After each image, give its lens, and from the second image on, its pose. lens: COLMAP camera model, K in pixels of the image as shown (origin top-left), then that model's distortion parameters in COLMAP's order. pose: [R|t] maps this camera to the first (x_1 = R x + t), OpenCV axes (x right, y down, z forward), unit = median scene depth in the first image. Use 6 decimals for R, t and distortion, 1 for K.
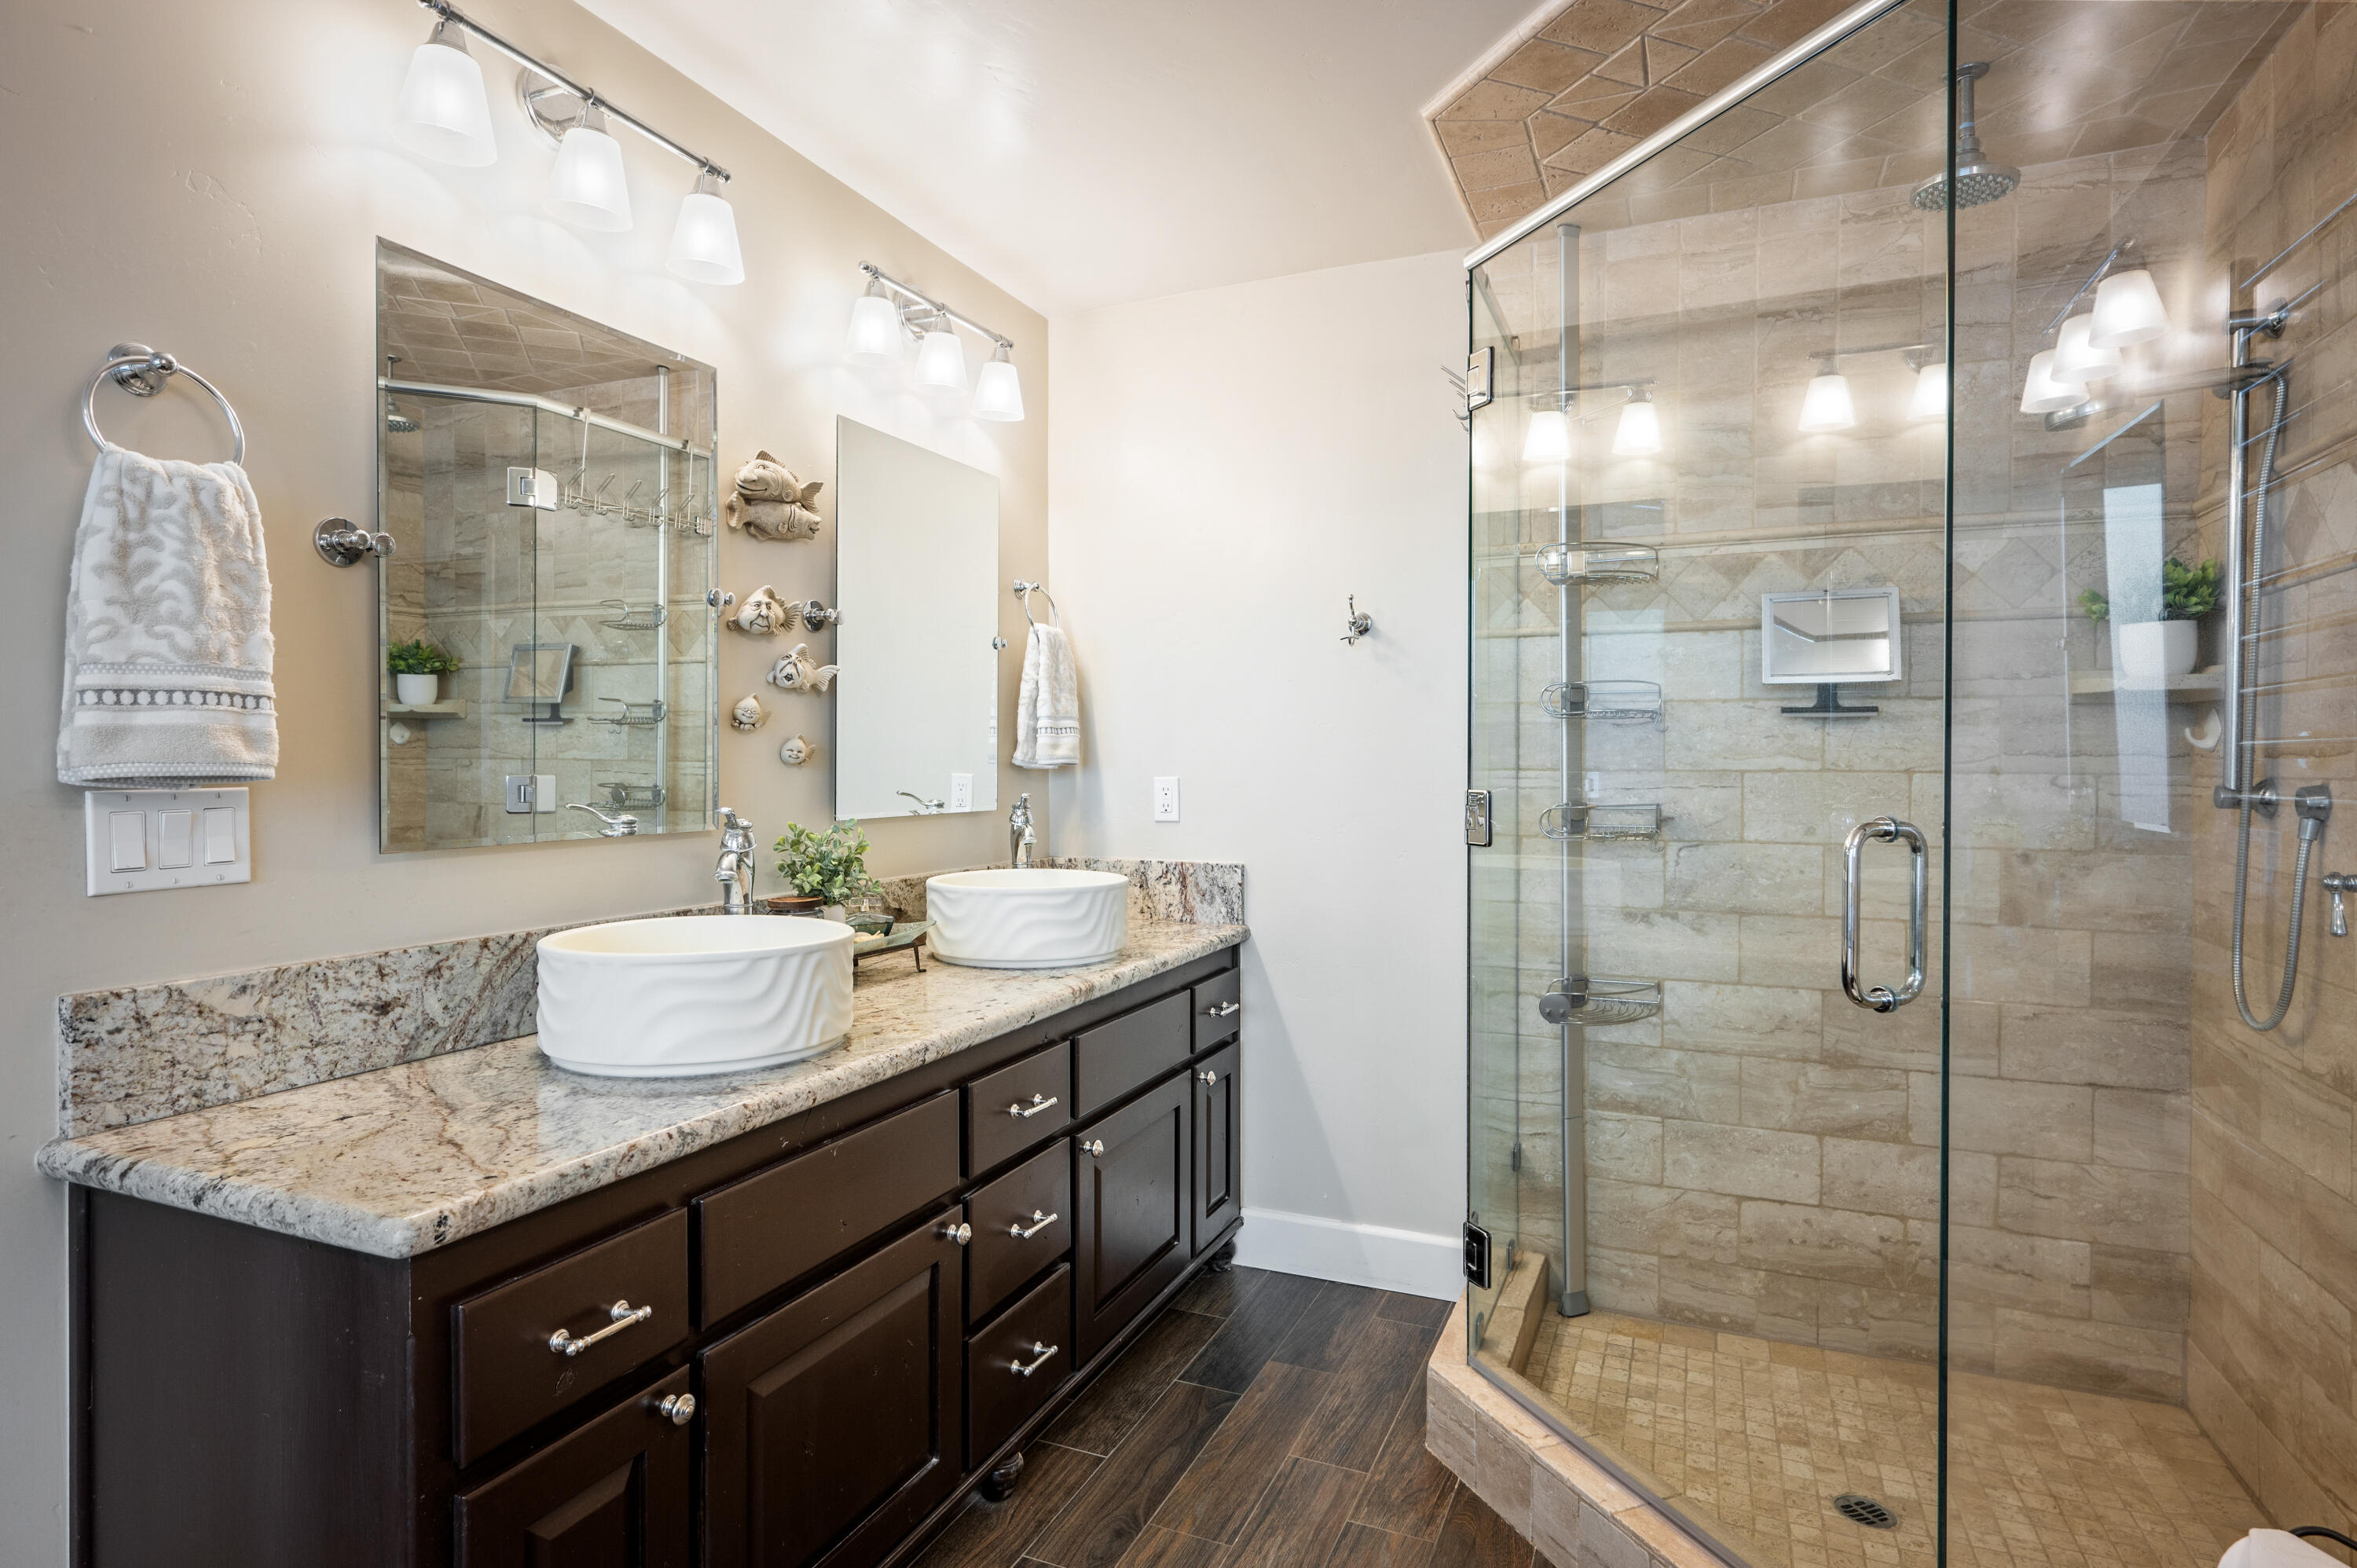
lens RADIAL K [[1251.1, 0, 1178.2], [0, 1251.1, 775.4], [0, 0, 1]] dist [0.002927, 0.000377]
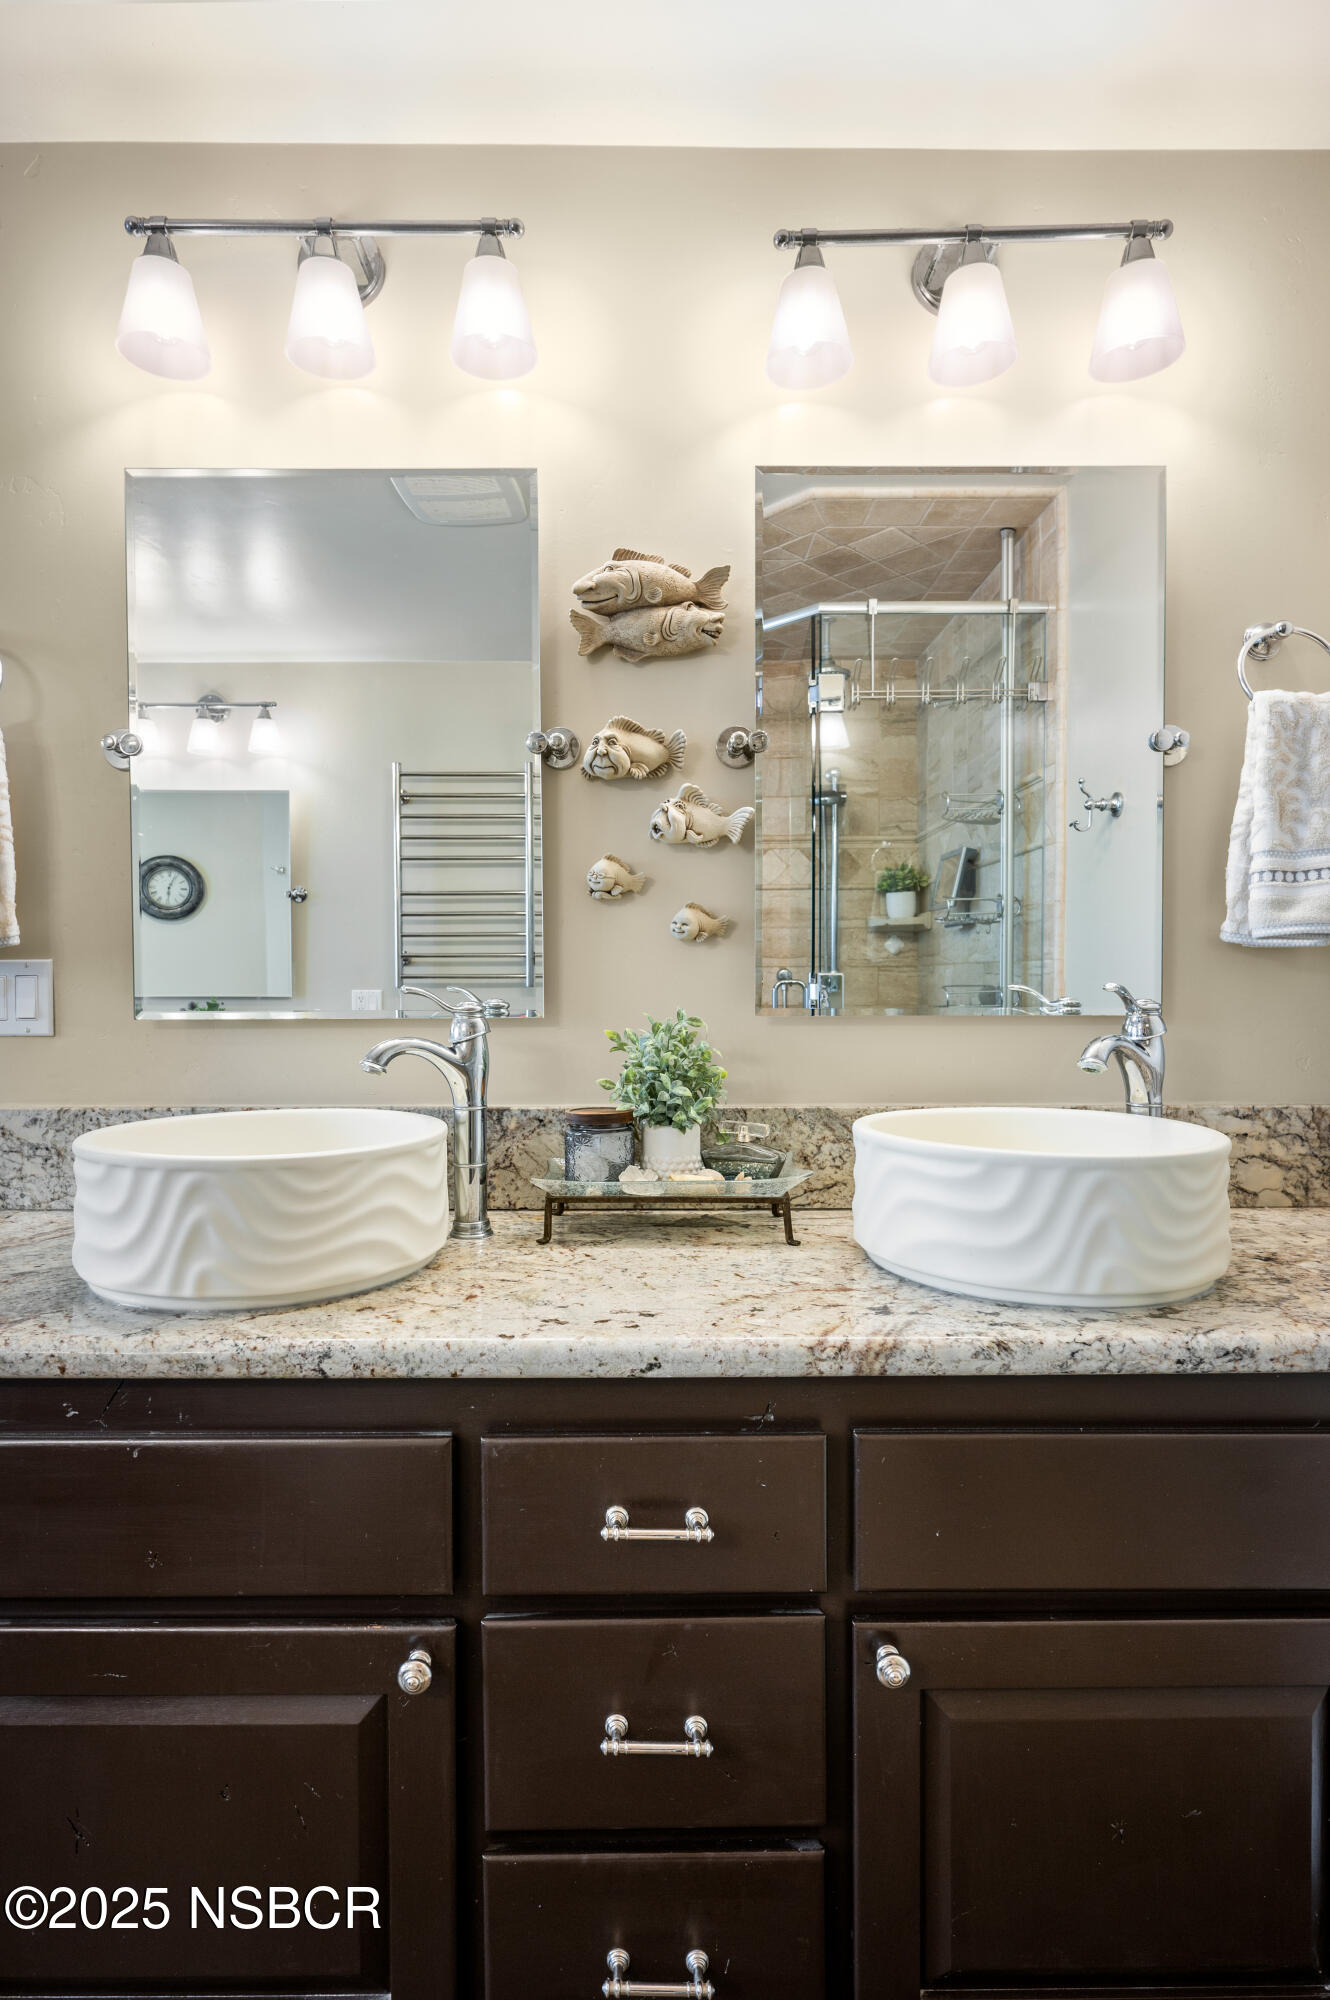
lens RADIAL K [[1004.2, 0, 664.8], [0, 1004.2, 1005.0], [0, 0, 1]] dist [-0.001053, -0.000450]
pose [[0.396750, 0.013041, -0.917834, 0.279768], [-0.007643, 0.999911, 0.010904, 0.026101], [0.917895, 0.002689, 0.396814, 0.787289]]
